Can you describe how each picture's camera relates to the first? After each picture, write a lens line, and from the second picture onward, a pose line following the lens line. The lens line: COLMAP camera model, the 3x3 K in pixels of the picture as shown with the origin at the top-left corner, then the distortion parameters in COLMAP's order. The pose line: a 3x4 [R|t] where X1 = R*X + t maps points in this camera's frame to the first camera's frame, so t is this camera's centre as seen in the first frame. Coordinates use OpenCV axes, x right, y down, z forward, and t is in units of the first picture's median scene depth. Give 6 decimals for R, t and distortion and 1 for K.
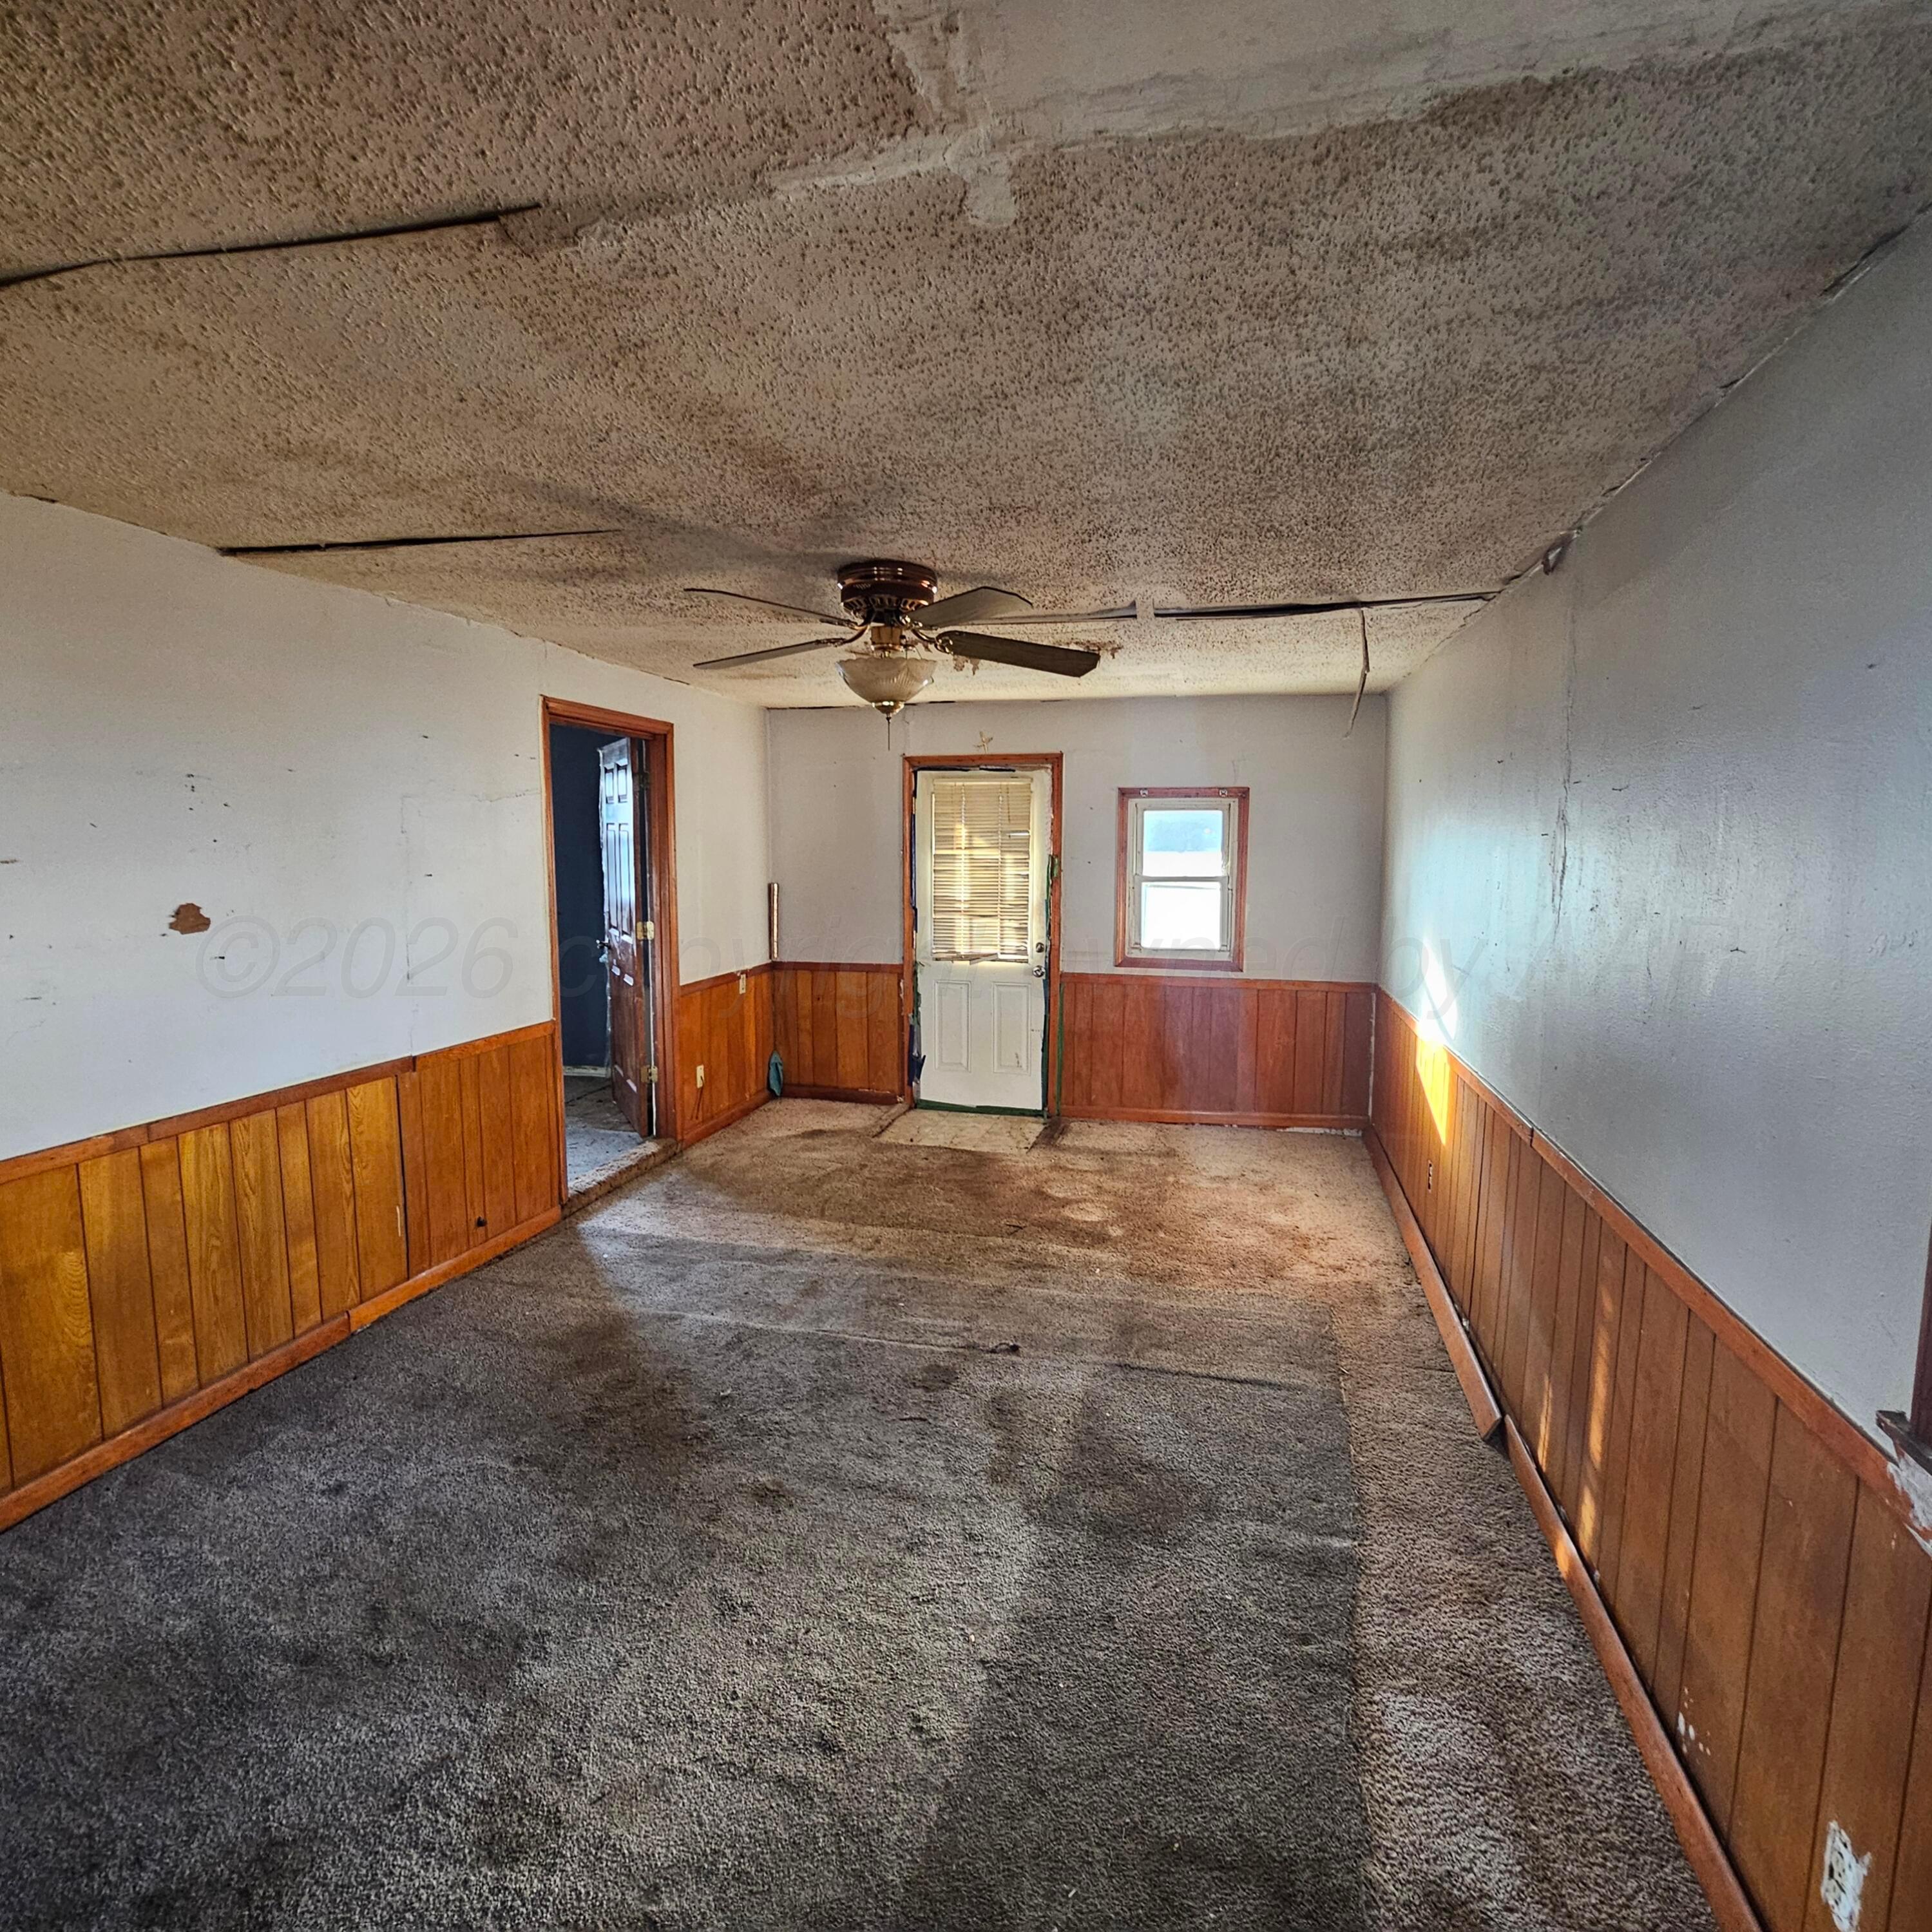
lens RADIAL K [[1063.5, 0, 967.1], [0, 1063.5, 974.7], [0, 0, 1]] dist [0.003845, 0.003208]
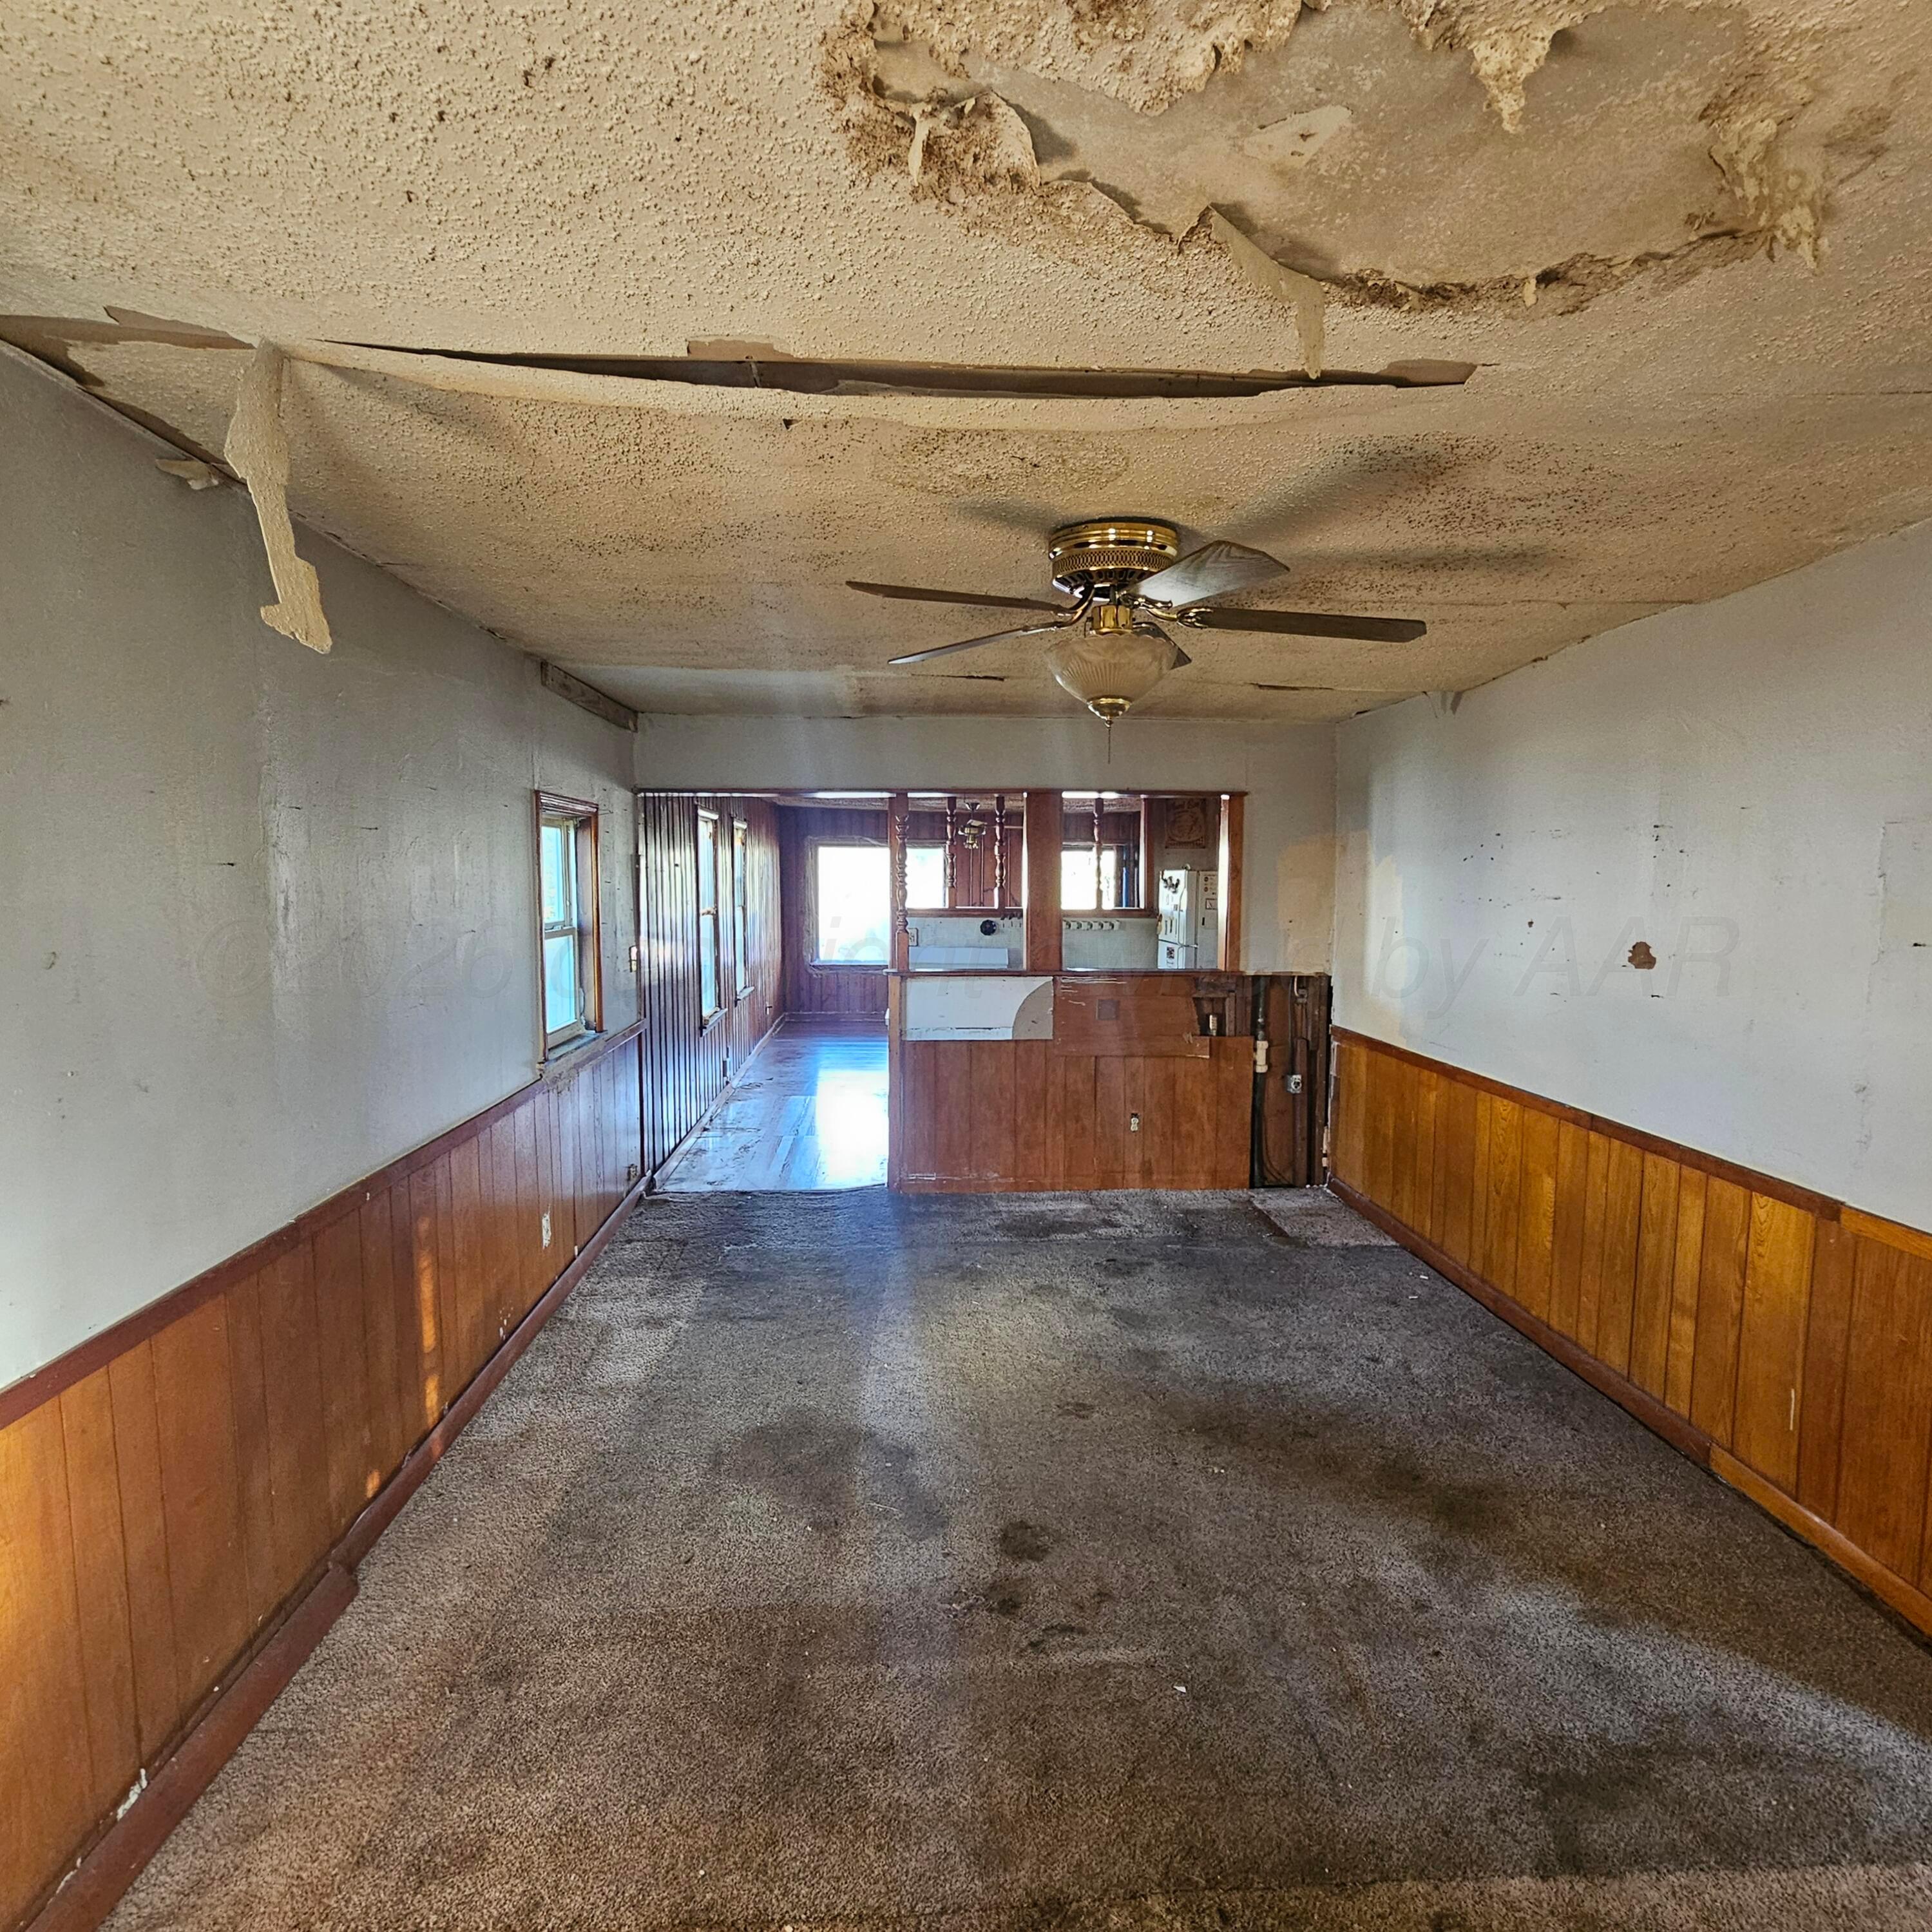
lens RADIAL K [[1063.5, 0, 967.9], [0, 1063.5, 965.8], [0, 0, 1]] dist [0.003845, 0.003208]
pose [[-0.952854, 0.016077, -0.303004, 0.241948], [-0.048094, 0.977970, 0.203130, -0.205154], [0.299594, 0.208125, -0.931089, 1.601975]]
